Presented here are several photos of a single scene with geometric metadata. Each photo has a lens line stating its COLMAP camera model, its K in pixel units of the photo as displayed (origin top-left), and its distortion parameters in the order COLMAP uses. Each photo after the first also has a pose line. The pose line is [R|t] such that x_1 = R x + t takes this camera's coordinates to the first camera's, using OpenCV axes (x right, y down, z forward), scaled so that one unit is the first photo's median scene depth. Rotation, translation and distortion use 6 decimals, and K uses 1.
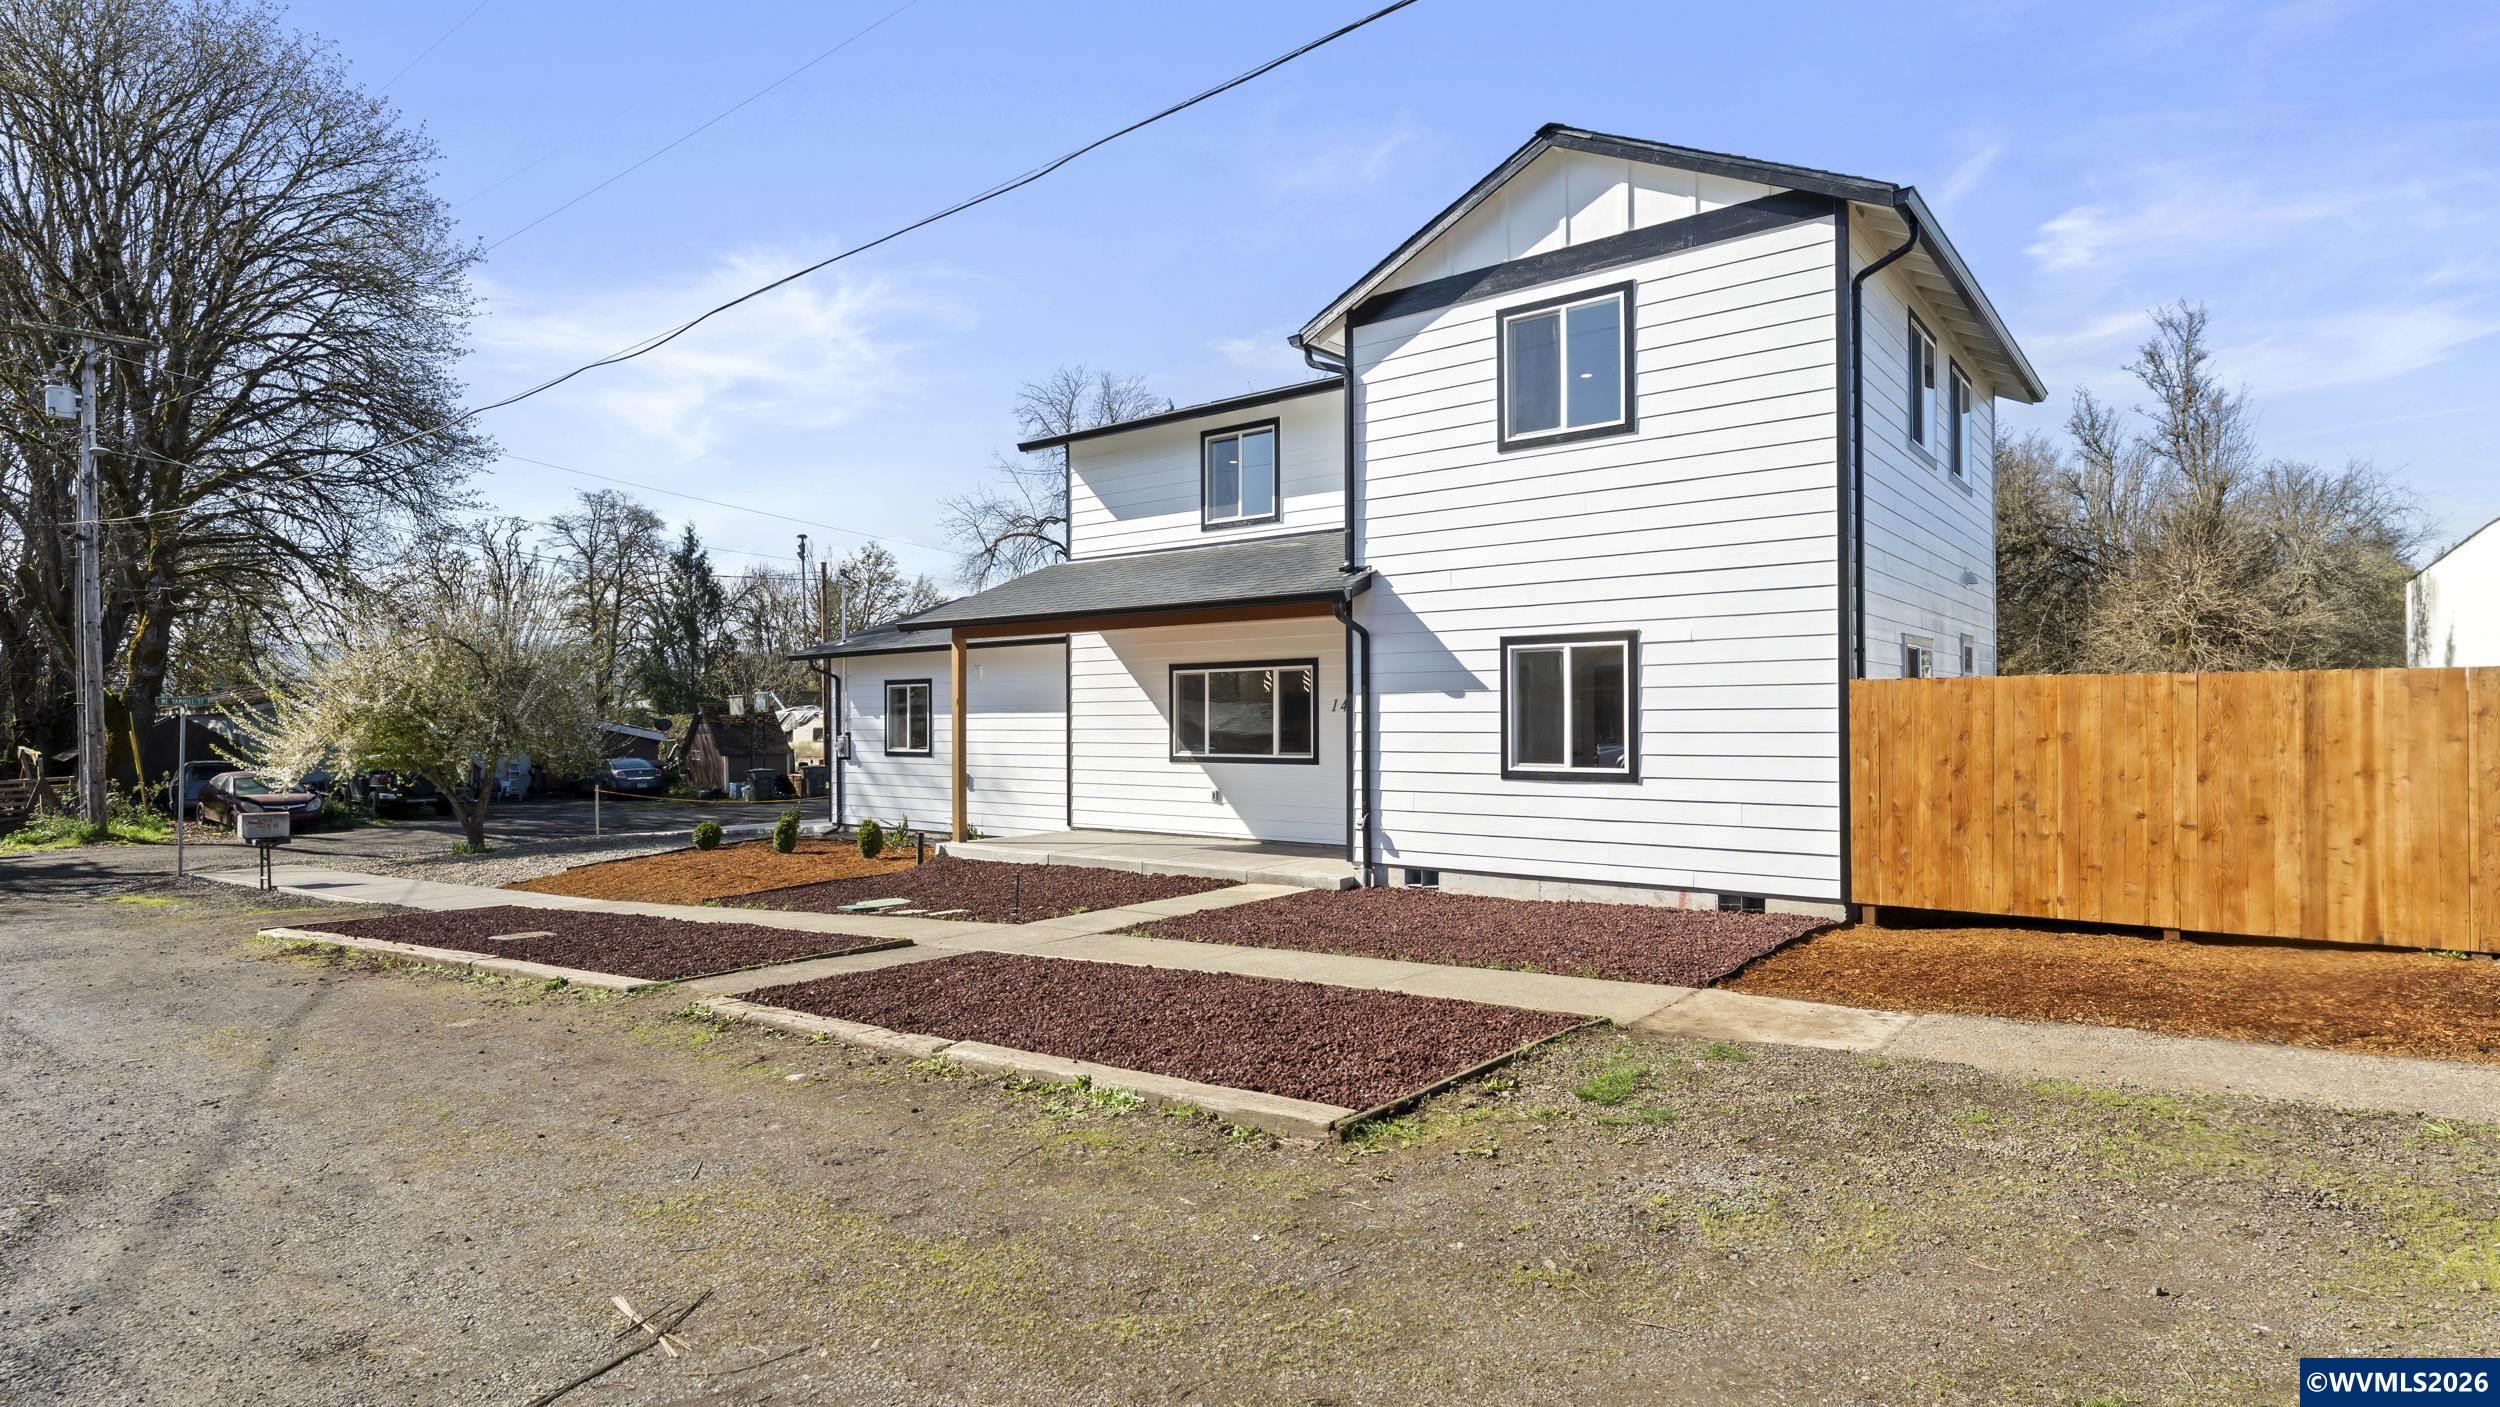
lens RADIAL K [[1286.5, 0, 1250.4], [0, 1286.5, 714.6], [0, 0, 1]] dist [-0.005286, -0.000225]
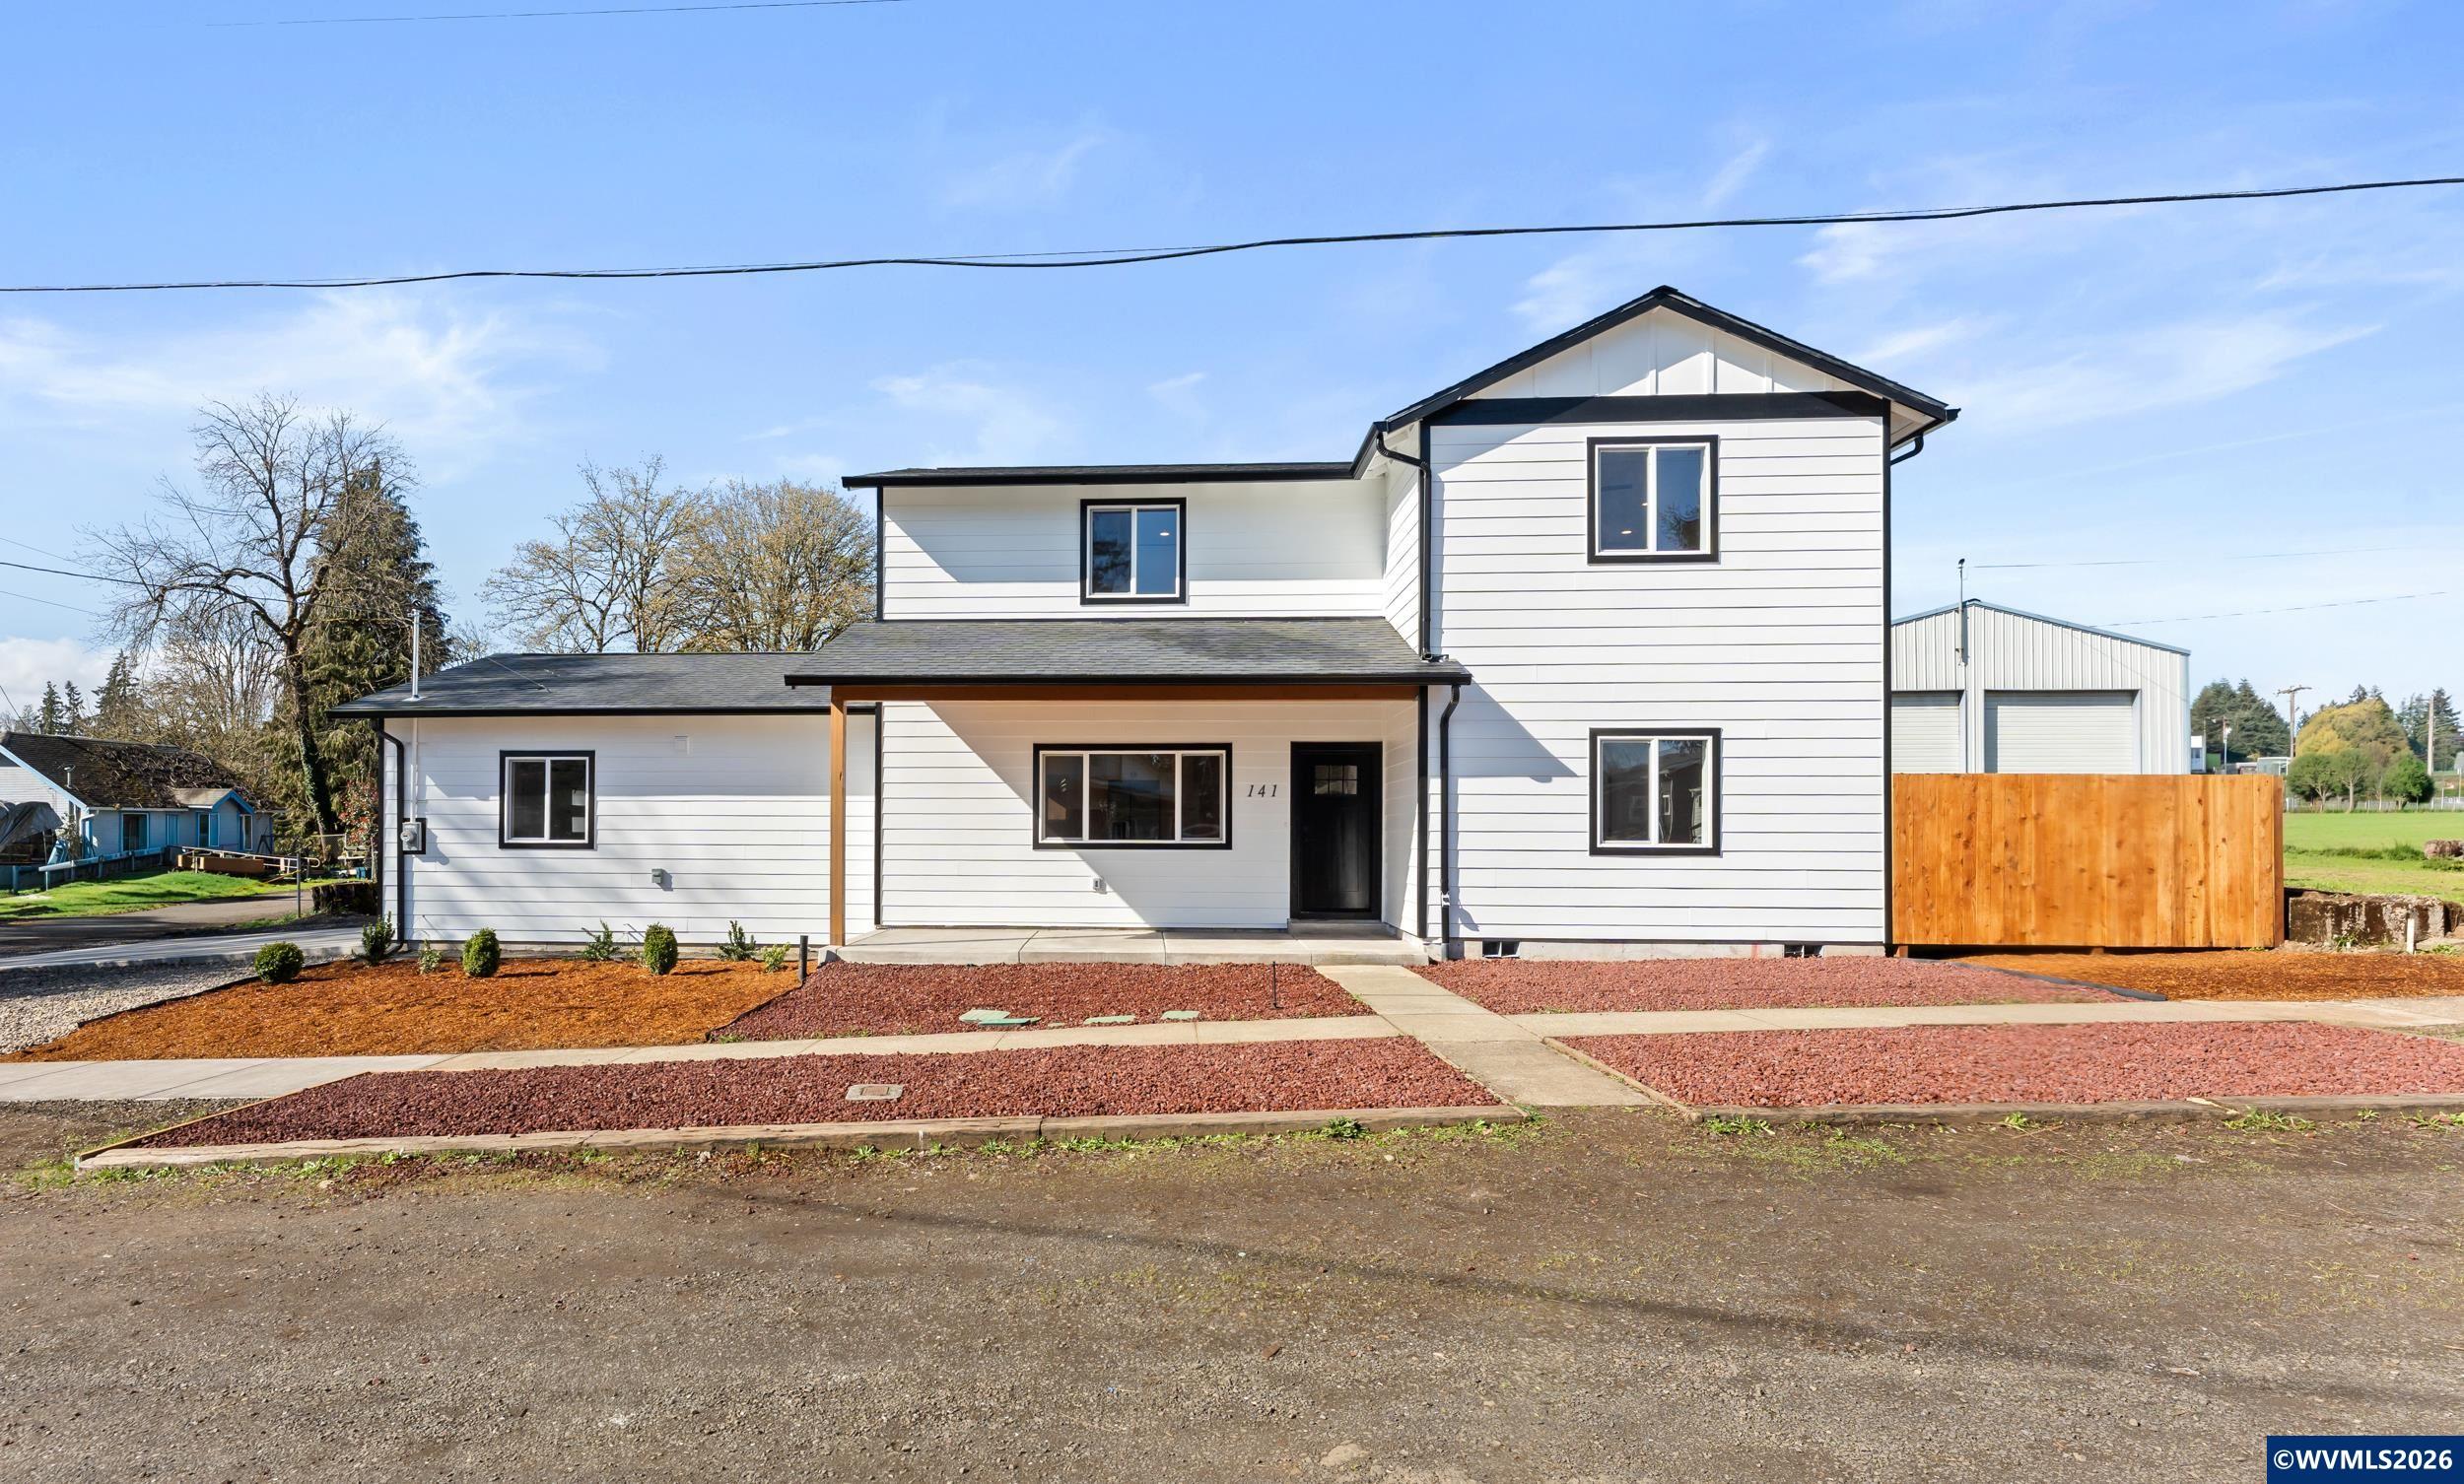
lens RADIAL K [[1164.7, 0, 1241.3], [0, 1164.7, 811.0], [0, 0, 1]] dist [0.001201, -0.000522]
pose [[0.817242, 0.015104, 0.576096, -0.630410], [-0.009785, 0.999876, -0.012334, 0.026961], [-0.576211, 0.004443, 0.817289, 0.342192]]
